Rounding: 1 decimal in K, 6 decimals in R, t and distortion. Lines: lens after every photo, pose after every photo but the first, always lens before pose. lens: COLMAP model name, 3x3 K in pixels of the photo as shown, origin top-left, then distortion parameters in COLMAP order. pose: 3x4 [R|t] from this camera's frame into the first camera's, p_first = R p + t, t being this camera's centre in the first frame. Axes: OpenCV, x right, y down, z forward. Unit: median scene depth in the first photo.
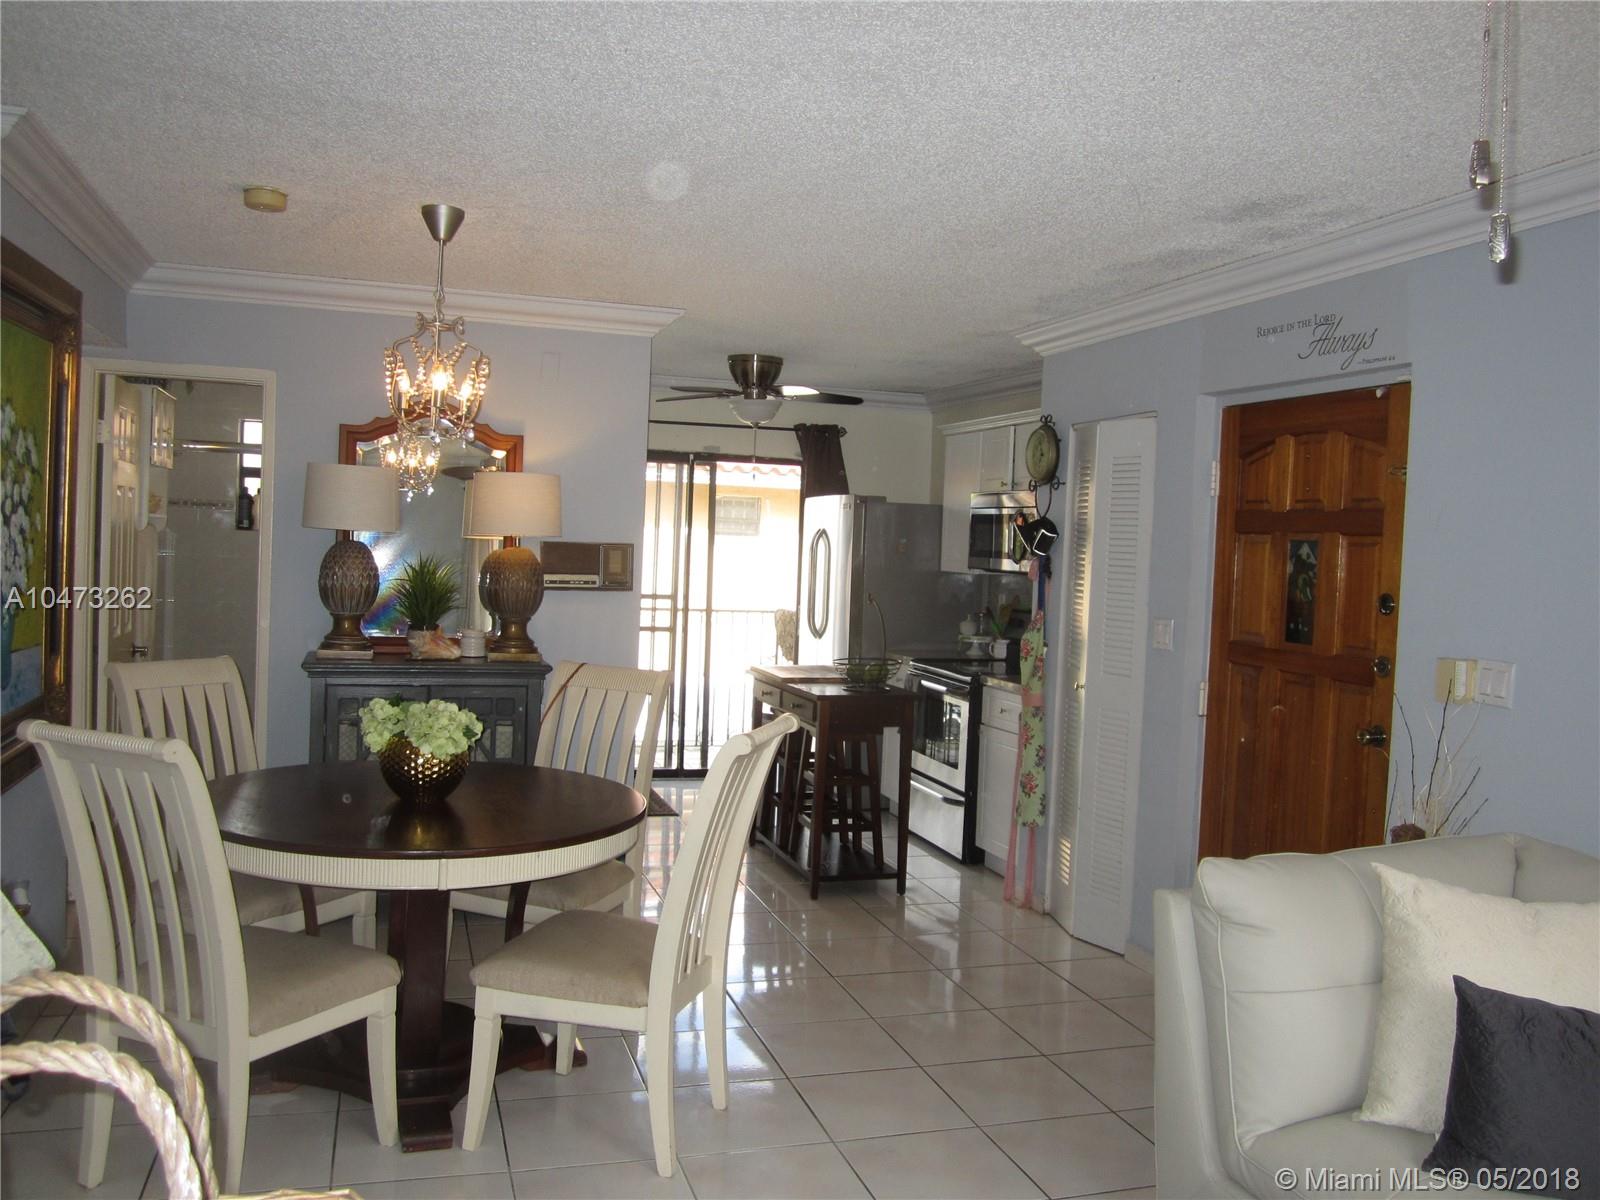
lens RADIAL K [[1328.9, 0, 781.7], [0, 1328.9, 600.0], [0, 0, 1]] dist [-0.002496, 0.002362]
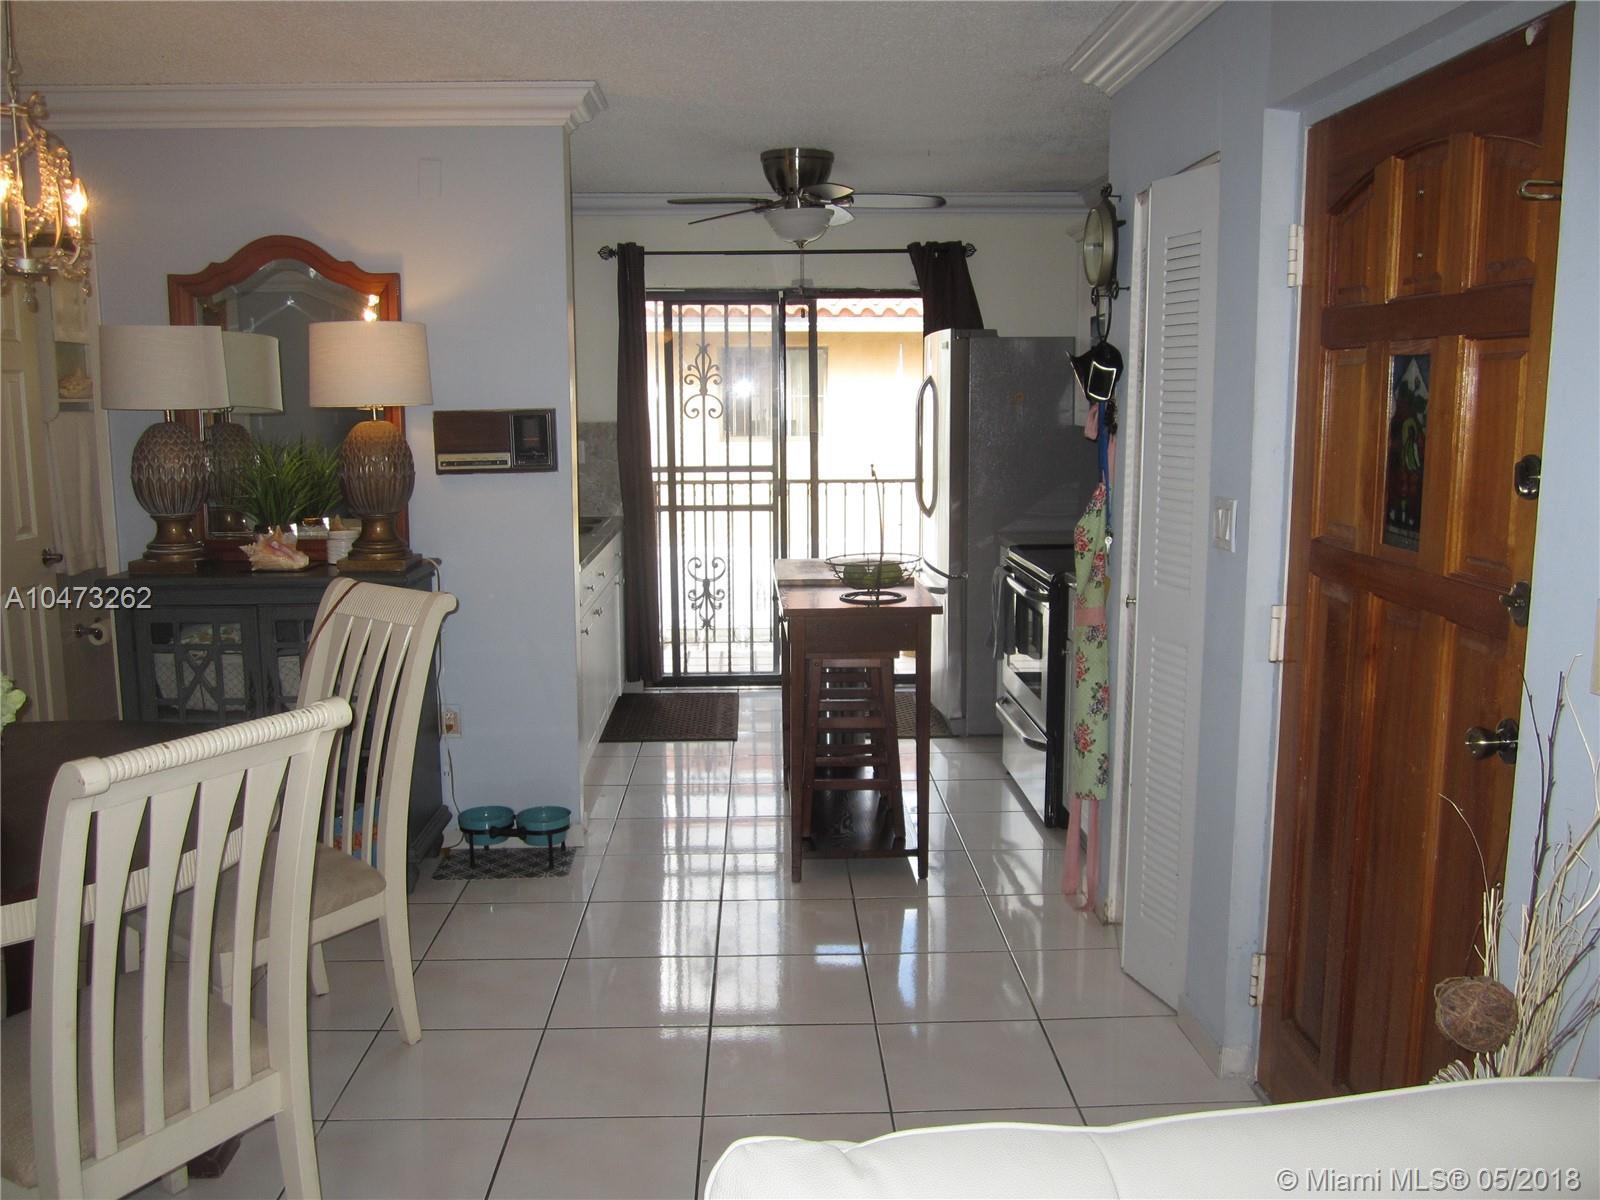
lens RADIAL K [[1303.0, 0, 800.0], [0, 1303.0, 600.0], [0, 0, 1]] dist [-0.036798, 0.004203]
pose [[0.964240, -0.004327, -0.264996, 0.223610], [0.033027, 0.994034, 0.103946, -0.006800], [0.262965, -0.108981, 0.958630, 0.327412]]
